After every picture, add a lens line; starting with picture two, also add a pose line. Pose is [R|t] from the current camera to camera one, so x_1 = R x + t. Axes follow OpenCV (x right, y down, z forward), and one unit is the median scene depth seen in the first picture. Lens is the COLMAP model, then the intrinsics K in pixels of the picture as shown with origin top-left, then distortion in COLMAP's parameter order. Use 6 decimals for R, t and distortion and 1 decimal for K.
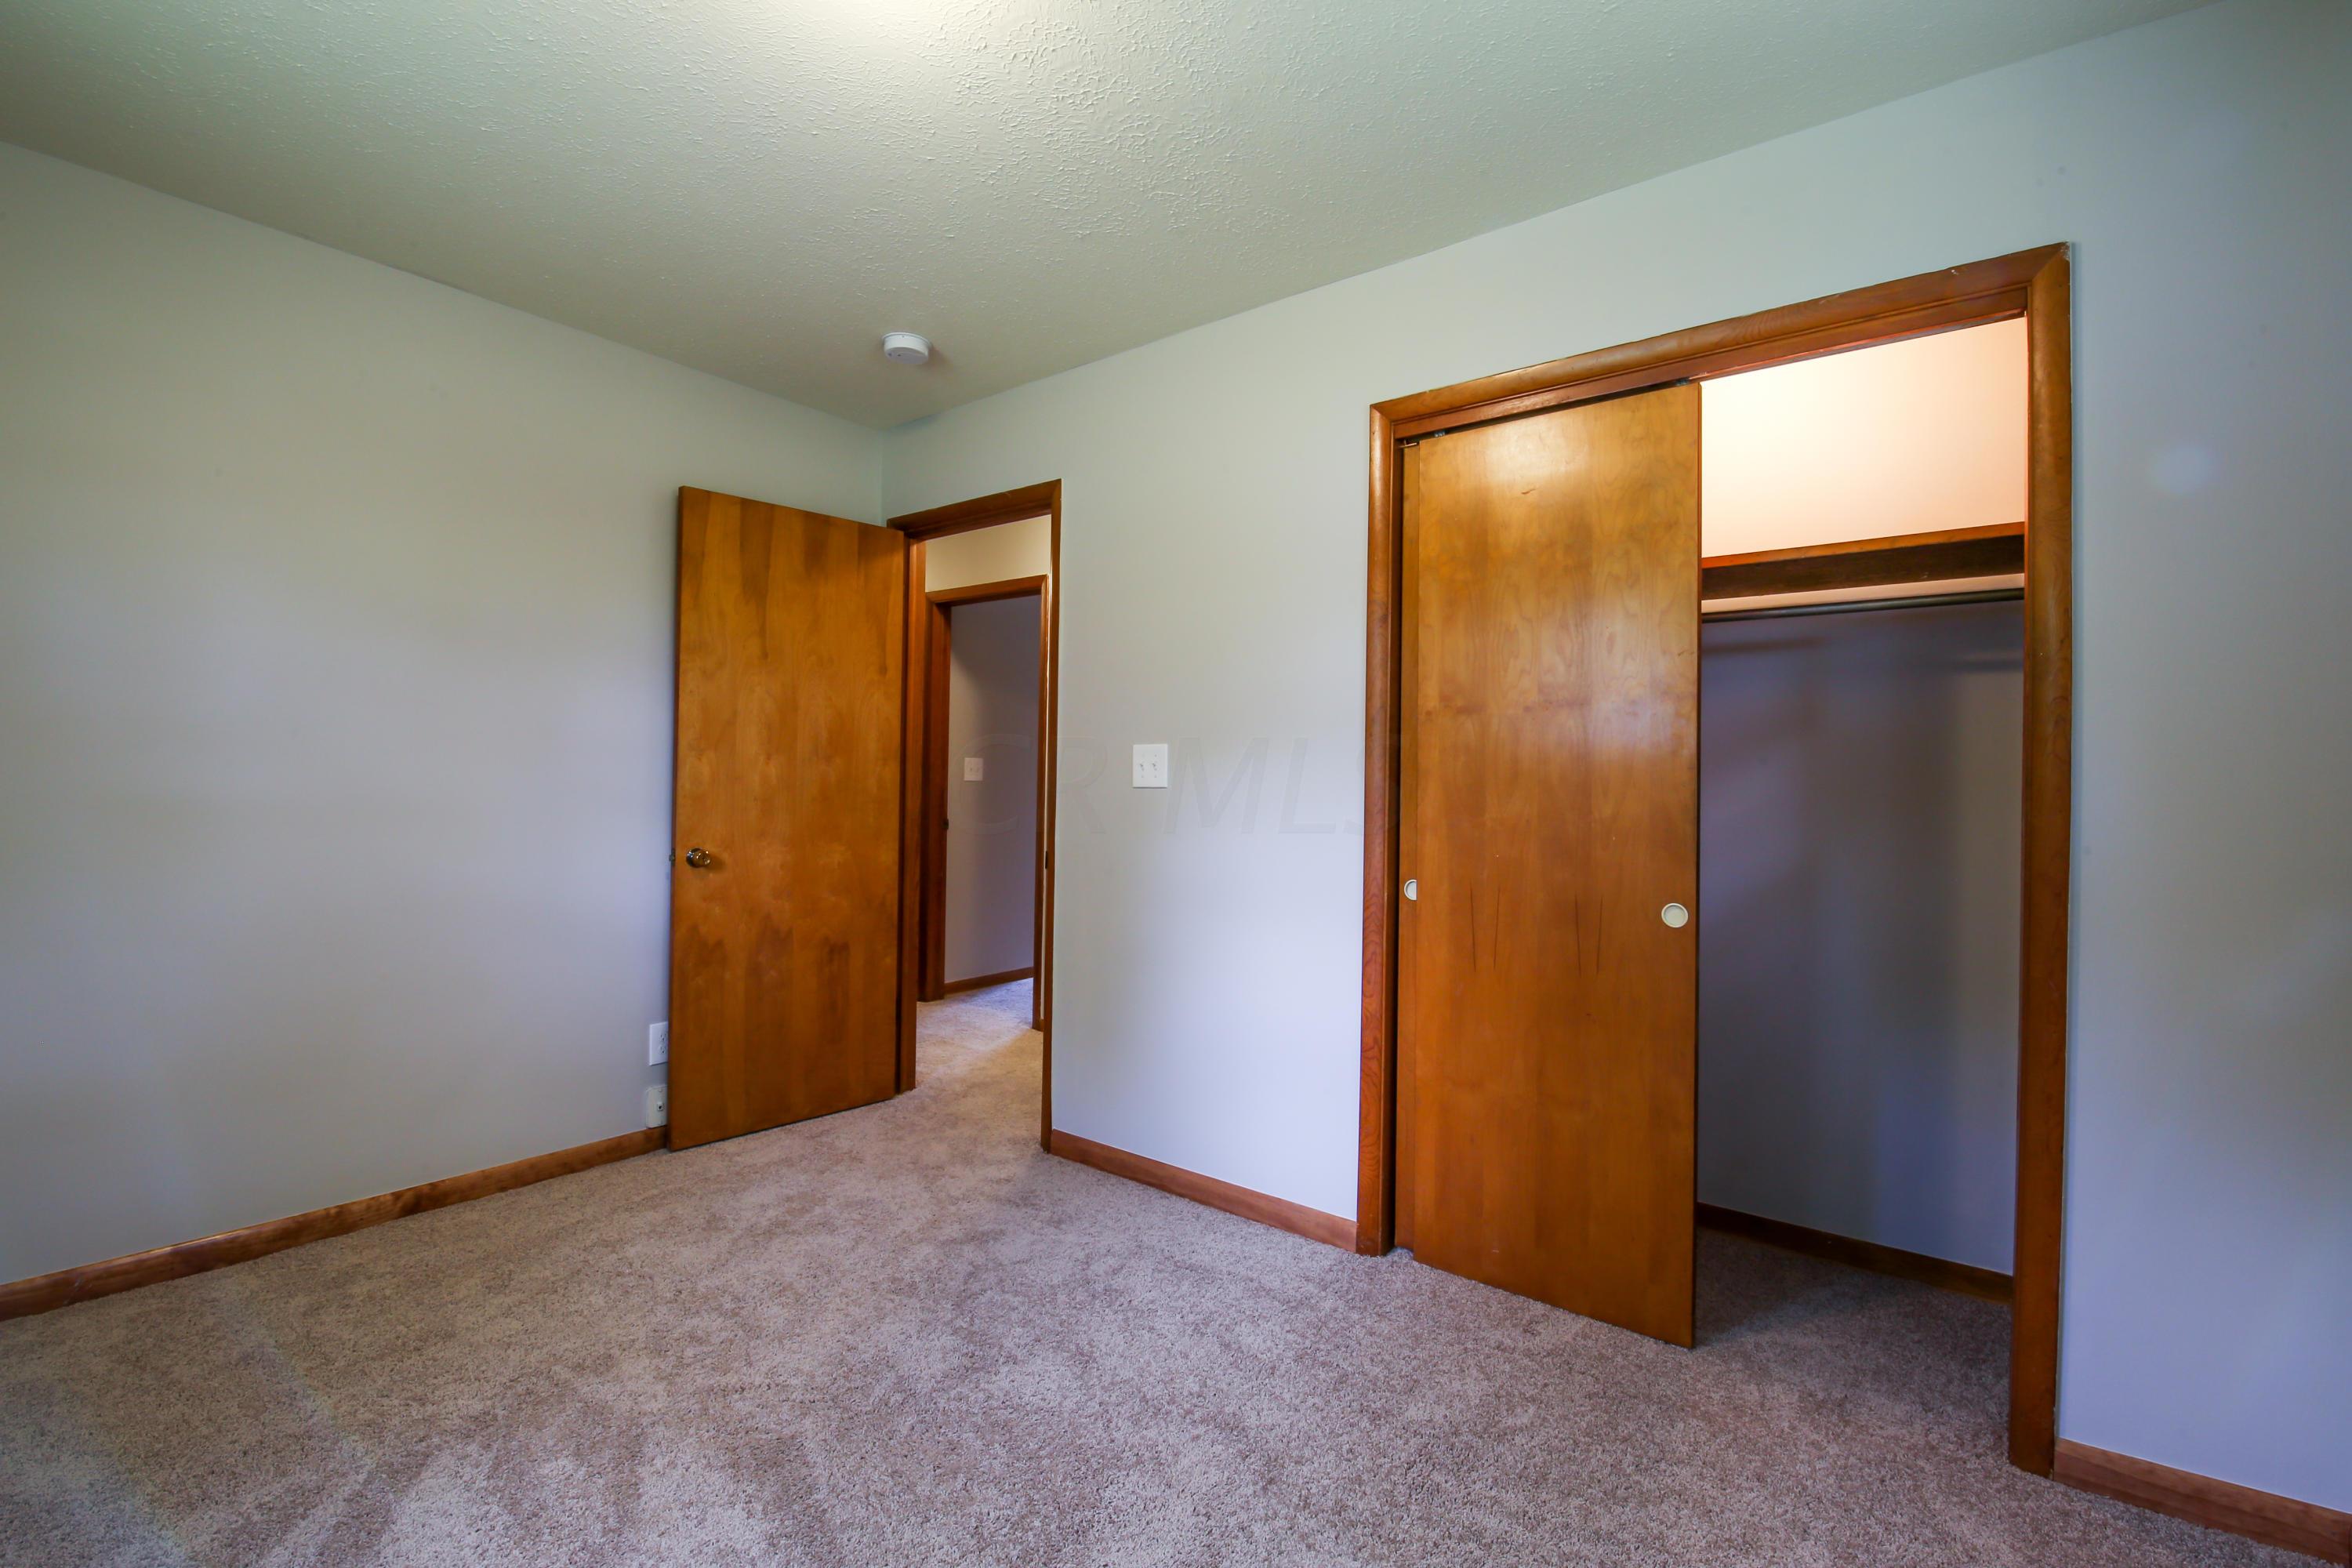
lens RADIAL K [[1102.5, 0, 1162.8], [0, 1102.5, 783.2], [0, 0, 1]] dist [-0.004704, -0.001019]
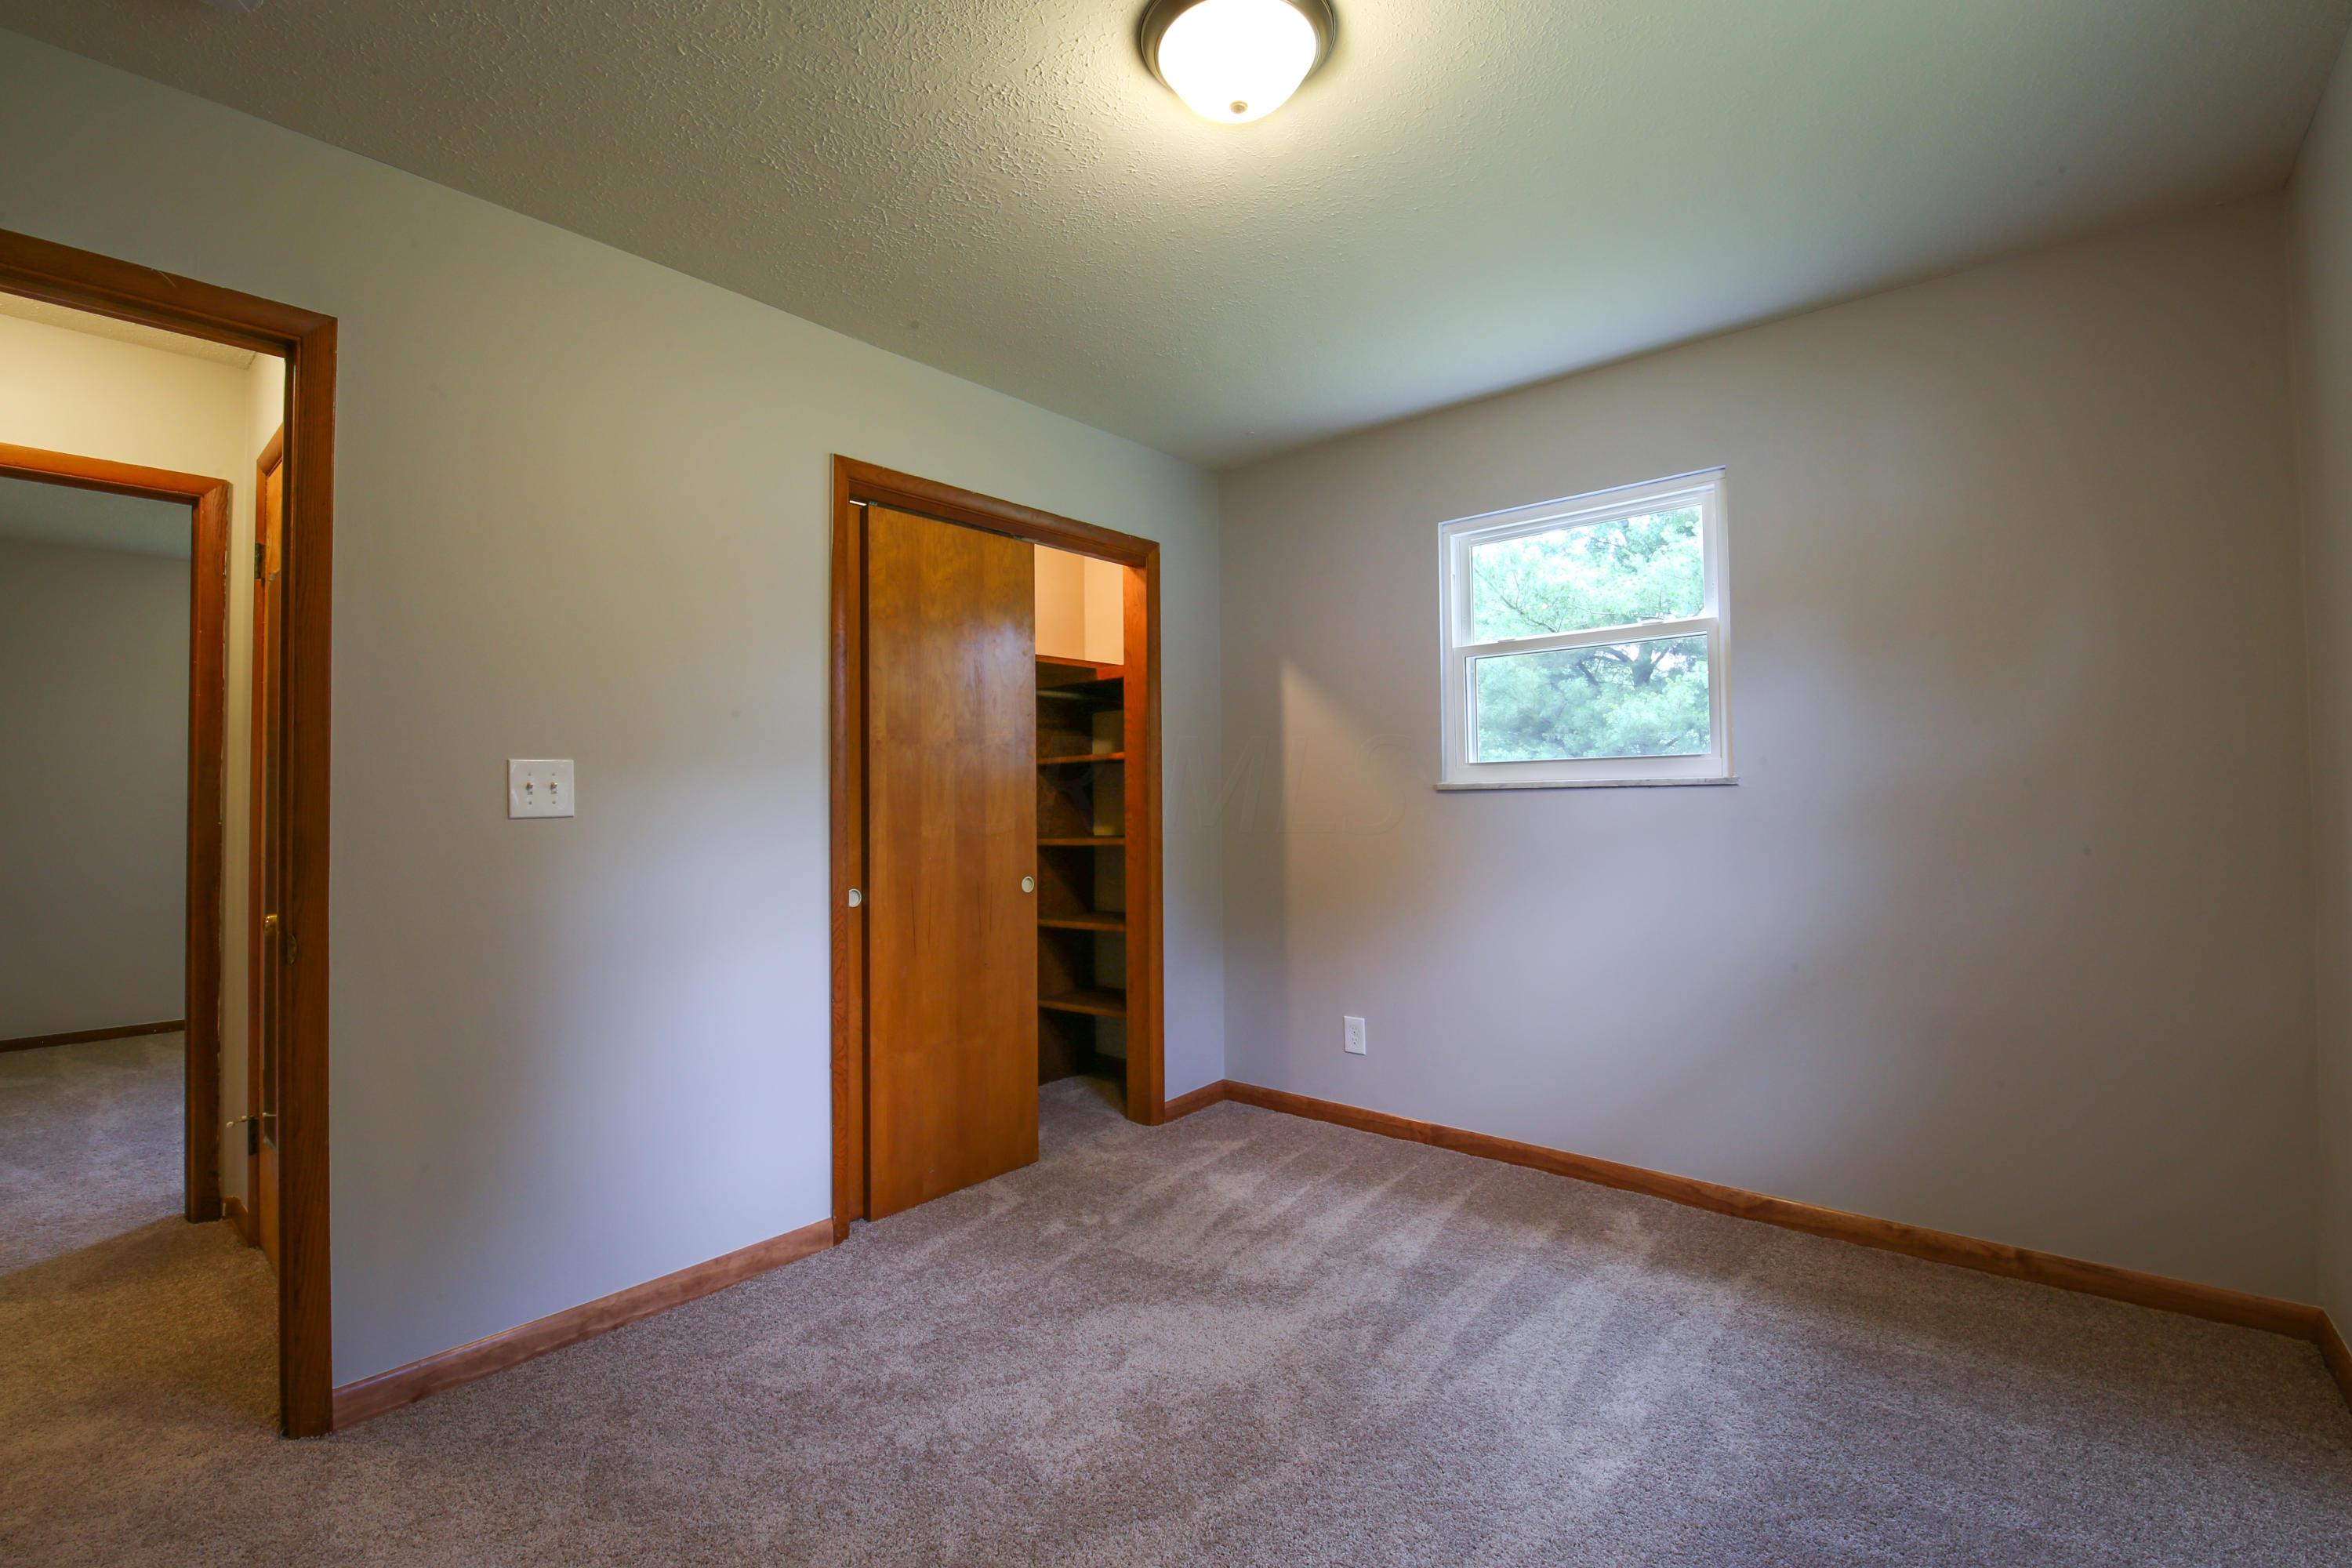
lens RADIAL K [[1020.0, 0, 1160.9], [0, 1020.0, 786.0], [0, 0, 1]] dist [-0.009581, -0.005331]
pose [[0.019146, -0.003284, 0.999811, -0.834891], [0.008525, 0.999959, 0.003121, -0.018330], [-0.999780, 0.008464, 0.019173, 0.690844]]
